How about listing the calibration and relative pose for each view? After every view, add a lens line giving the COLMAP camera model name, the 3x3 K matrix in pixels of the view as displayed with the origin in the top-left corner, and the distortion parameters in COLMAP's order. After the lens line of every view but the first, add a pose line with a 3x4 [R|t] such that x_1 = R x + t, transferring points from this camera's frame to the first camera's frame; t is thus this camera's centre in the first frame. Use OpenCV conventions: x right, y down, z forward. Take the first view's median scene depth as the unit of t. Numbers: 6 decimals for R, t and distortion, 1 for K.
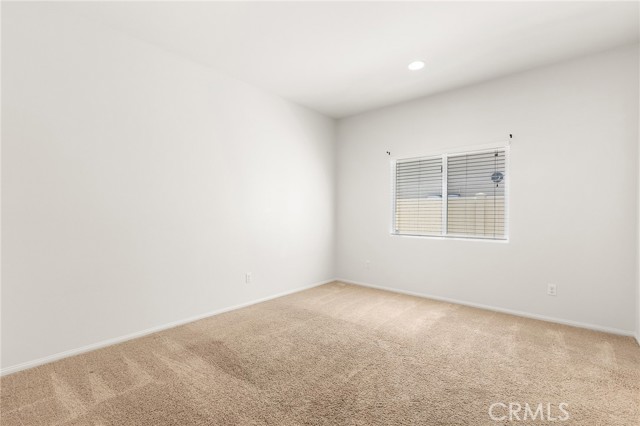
lens RADIAL K [[291.8, 0, 316.1], [0, 291.8, 215.3], [0, 0, 1]] dist [0.010898, -0.000038]
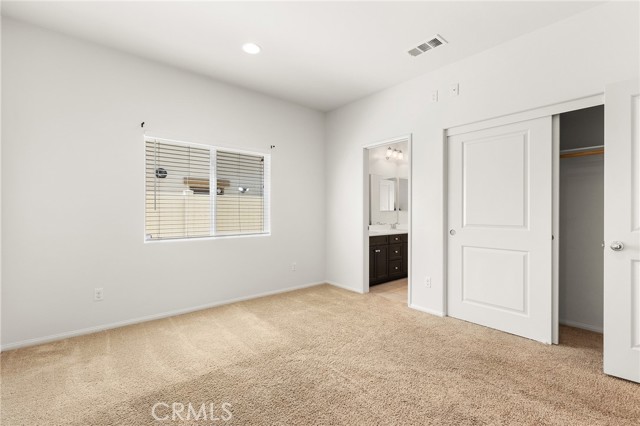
lens RADIAL K [[291.8, 0, 318.6], [0, 291.8, 213.8], [0, 0, 1]] dist [0.010898, -0.000038]
pose [[0.144046, 0.003198, 0.989566, -0.474695], [0.006049, 0.999973, -0.004112, 0.010042], [-0.989552, 0.006578, 0.144023, 0.610676]]
